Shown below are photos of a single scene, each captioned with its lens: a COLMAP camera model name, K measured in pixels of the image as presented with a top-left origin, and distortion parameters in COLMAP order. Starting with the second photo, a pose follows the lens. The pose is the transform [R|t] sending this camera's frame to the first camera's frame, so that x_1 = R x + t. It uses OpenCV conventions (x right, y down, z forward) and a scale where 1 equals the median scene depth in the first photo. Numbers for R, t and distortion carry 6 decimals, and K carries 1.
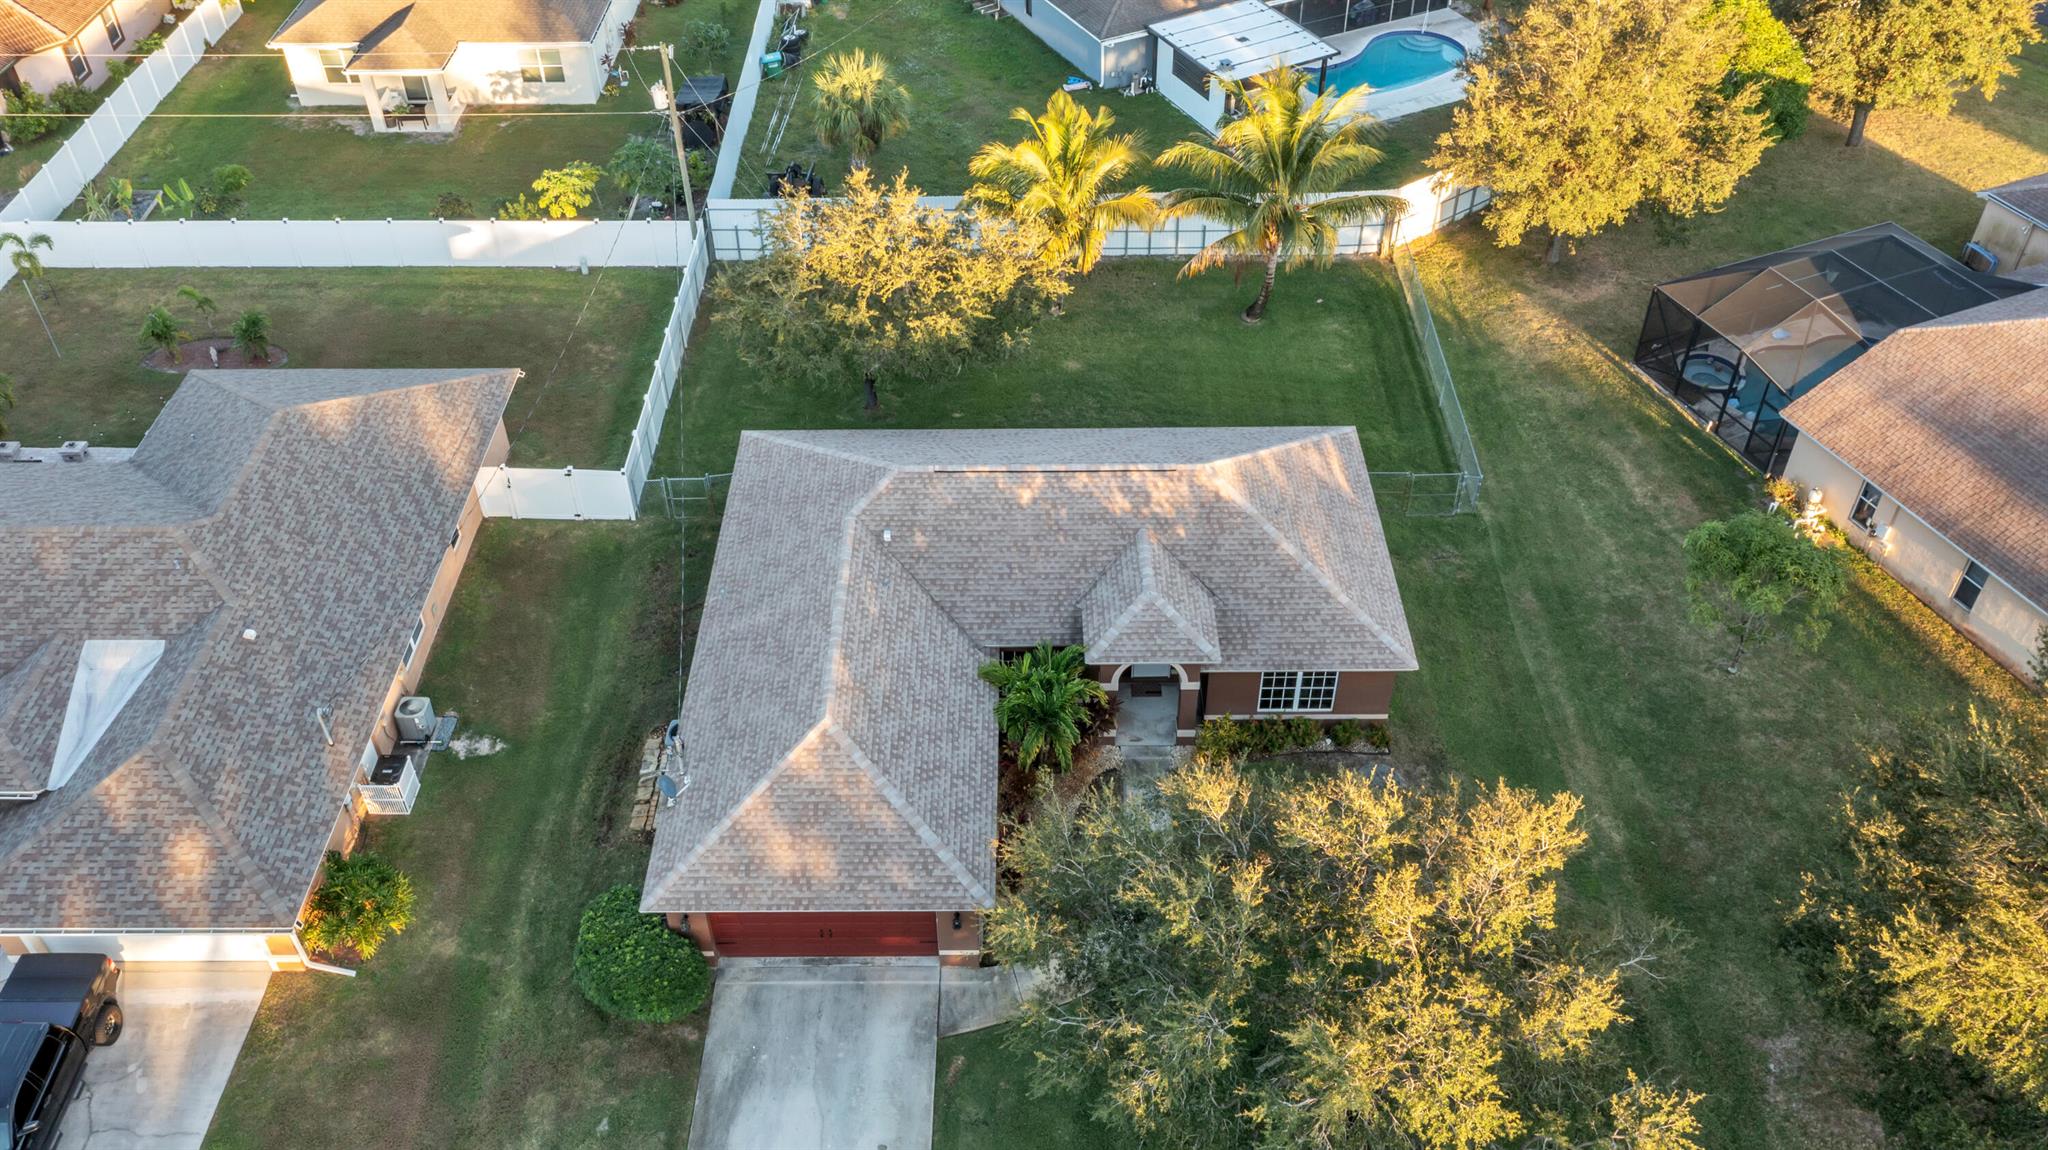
lens RADIAL K [[1658.9, 0, 1020.6], [0, 1658.9, 575.2], [0, 0, 1]] dist [0.002792, 0.021982]
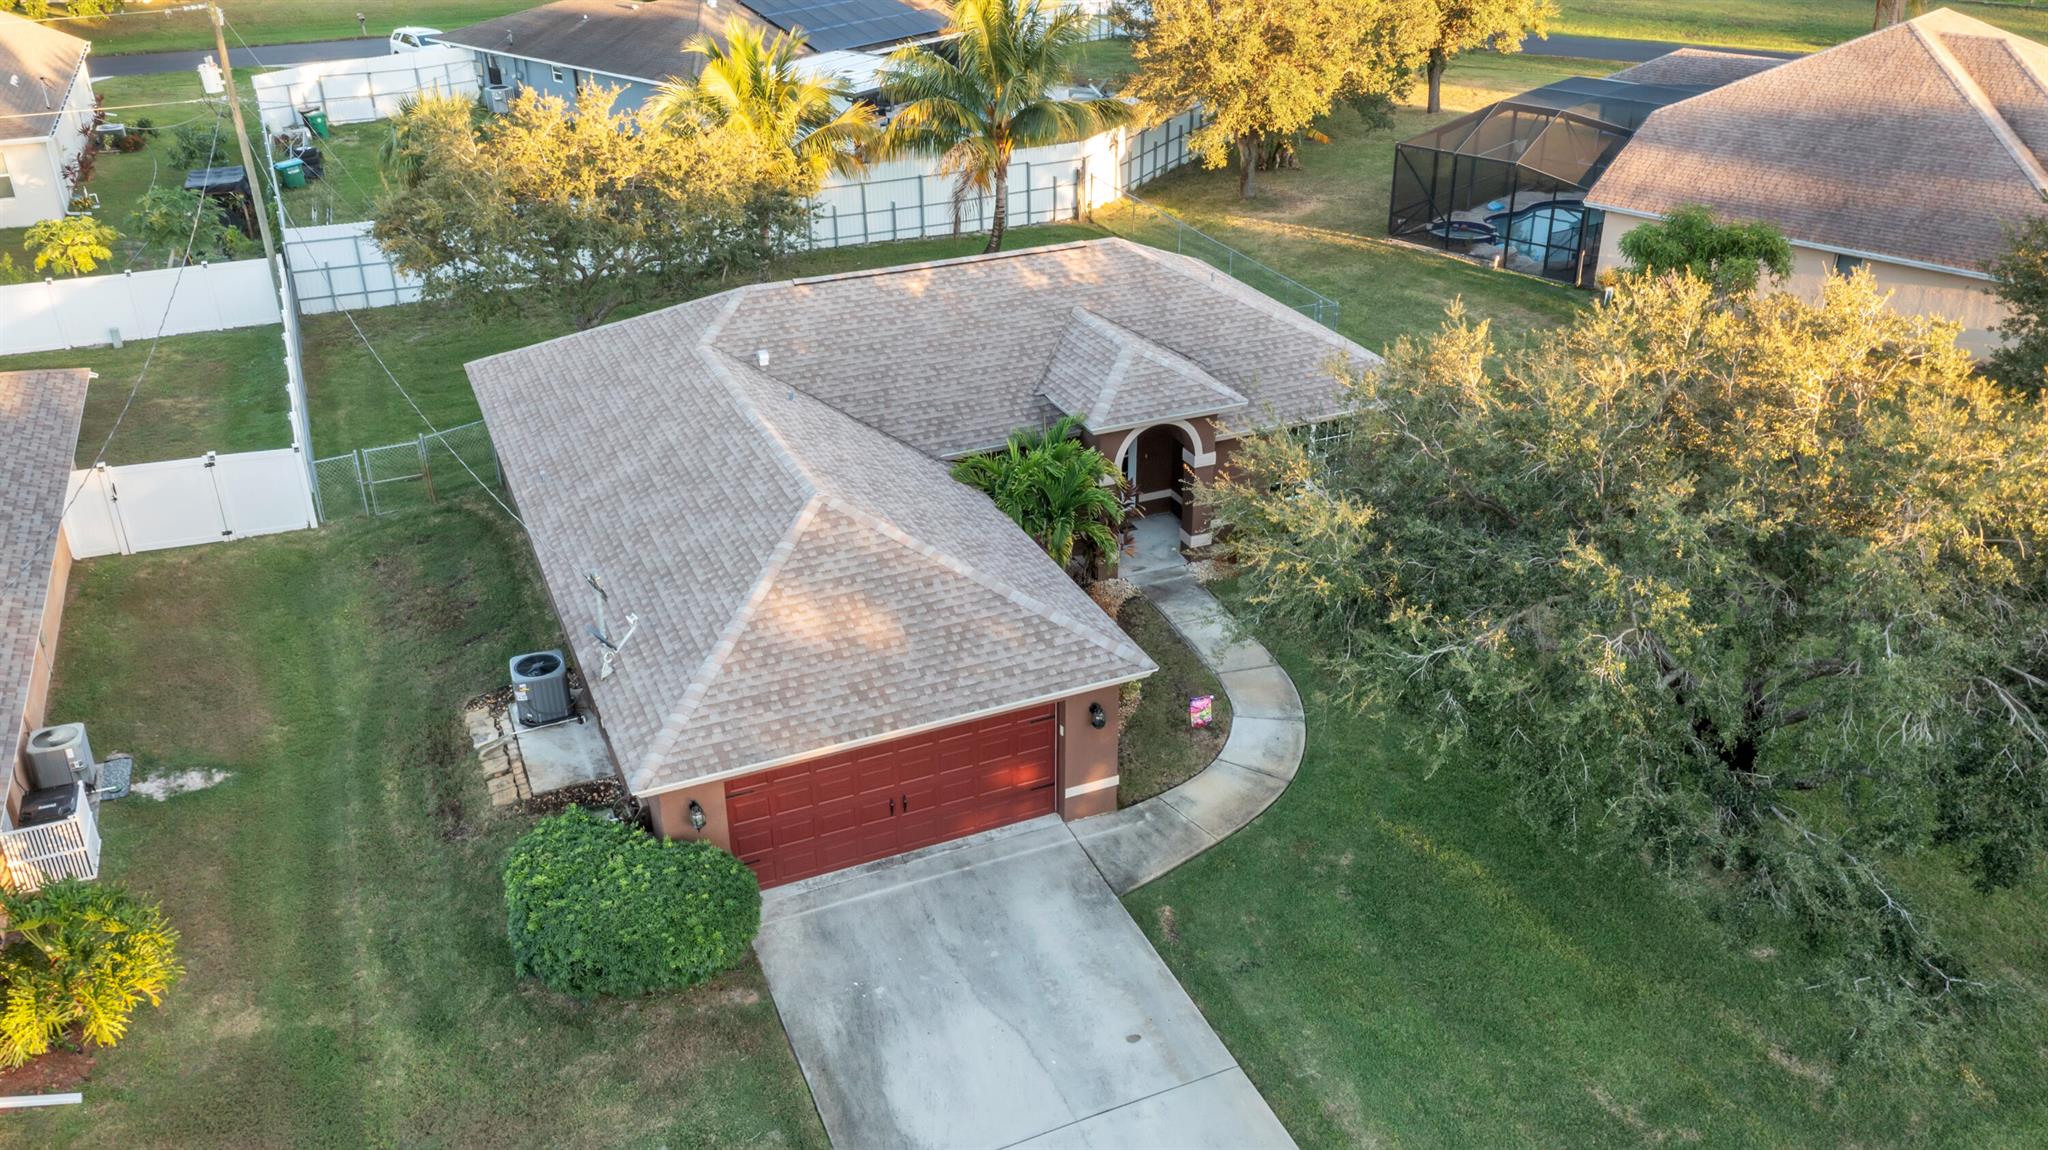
lens RADIAL K [[1658.9, 0, 1021.9], [0, 1658.9, 567.2], [0, 0, 1]] dist [0.002792, 0.021982]
pose [[0.916170, -0.181383, 0.357396, -0.258427], [0.264842, 0.943285, -0.200182, 0.243754], [-0.300816, 0.278054, 0.912247, 0.336144]]
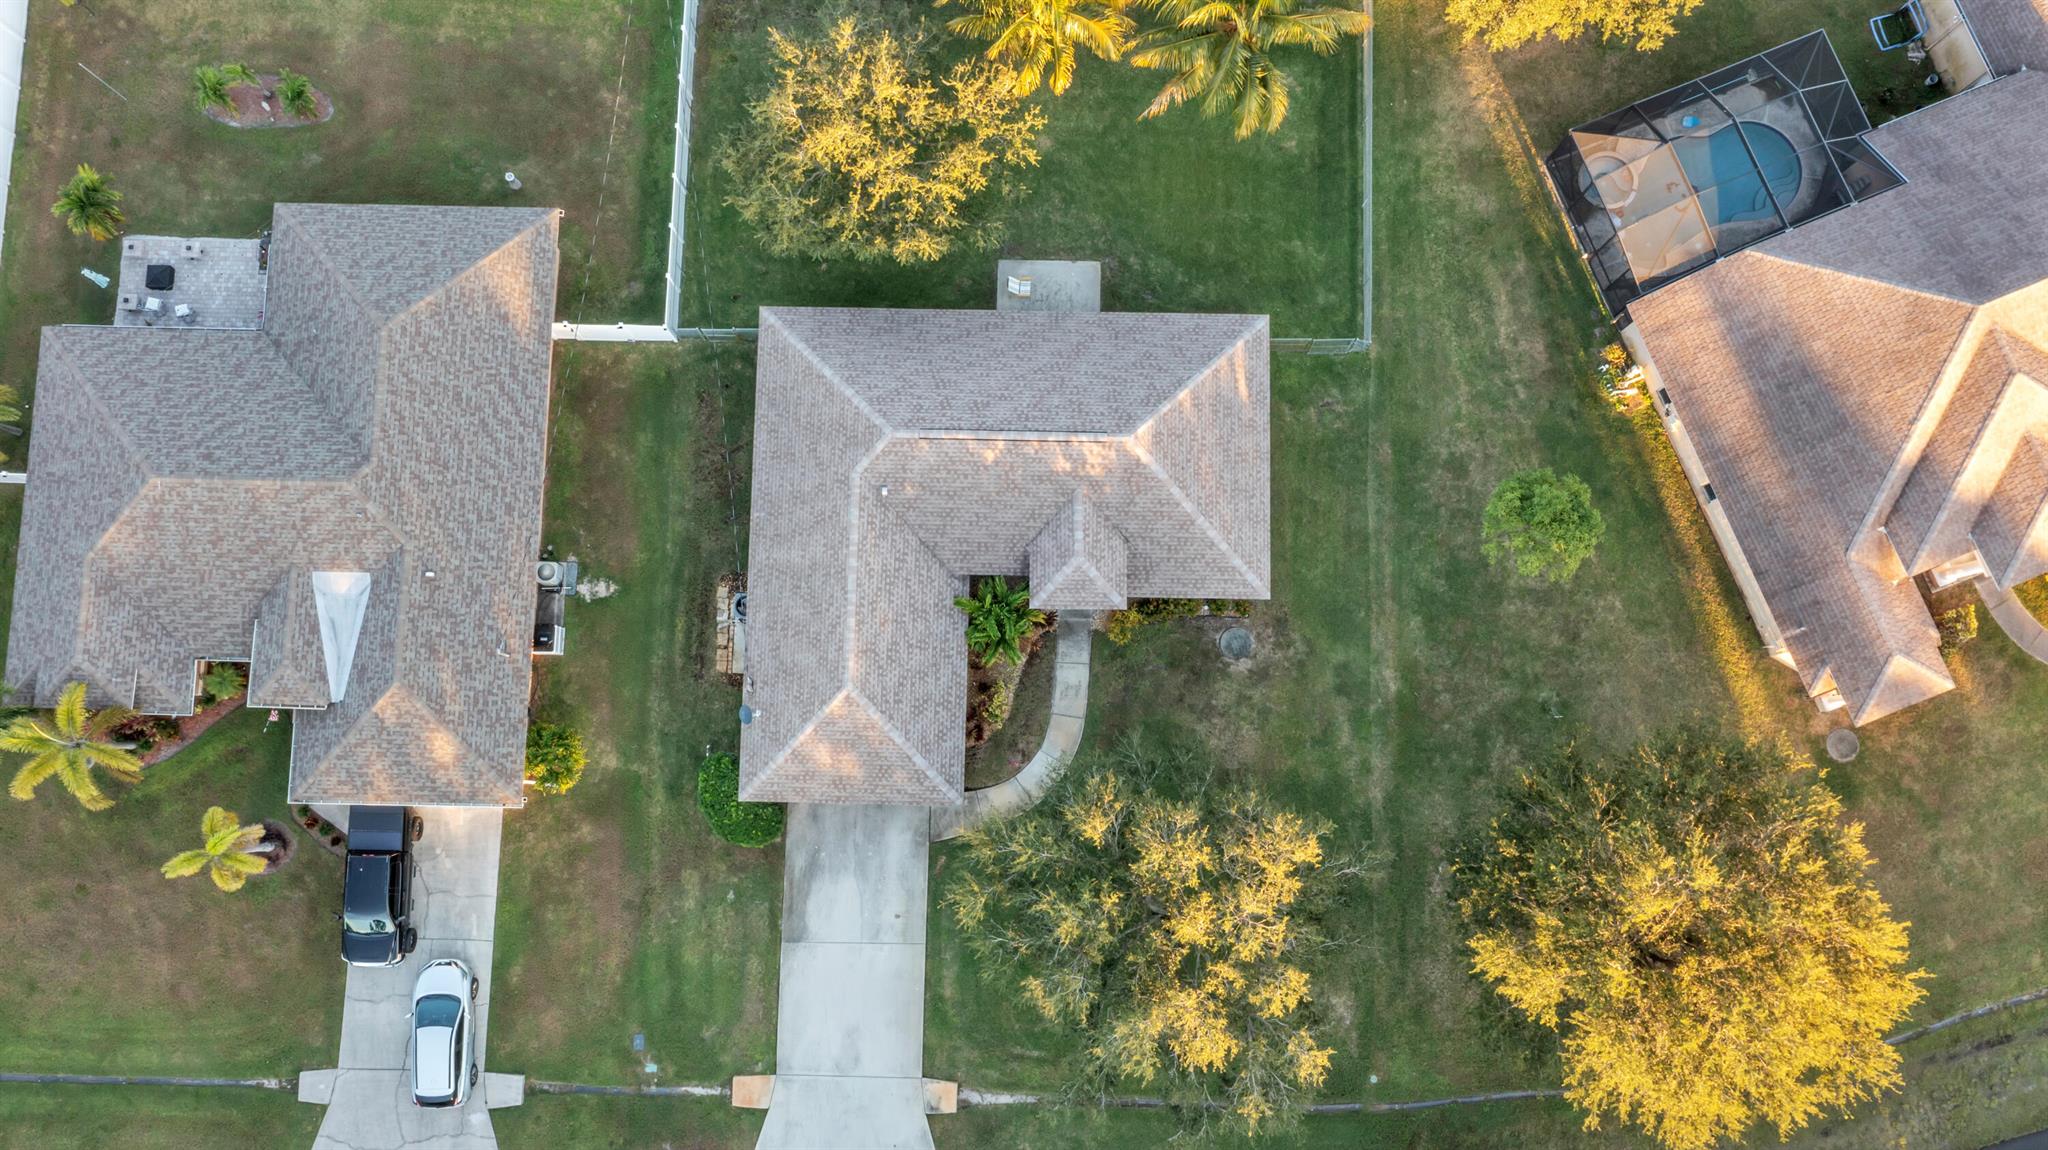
lens RADIAL K [[1658.9, 0, 1019.2], [0, 1658.9, 566.7], [0, 0, 1]] dist [0.002792, 0.021982]
pose [[0.999800, 0.019796, -0.002926, 0.032489], [-0.013002, 0.753796, 0.656980, -0.867757], [0.015211, -0.656810, 0.753903, -0.034732]]
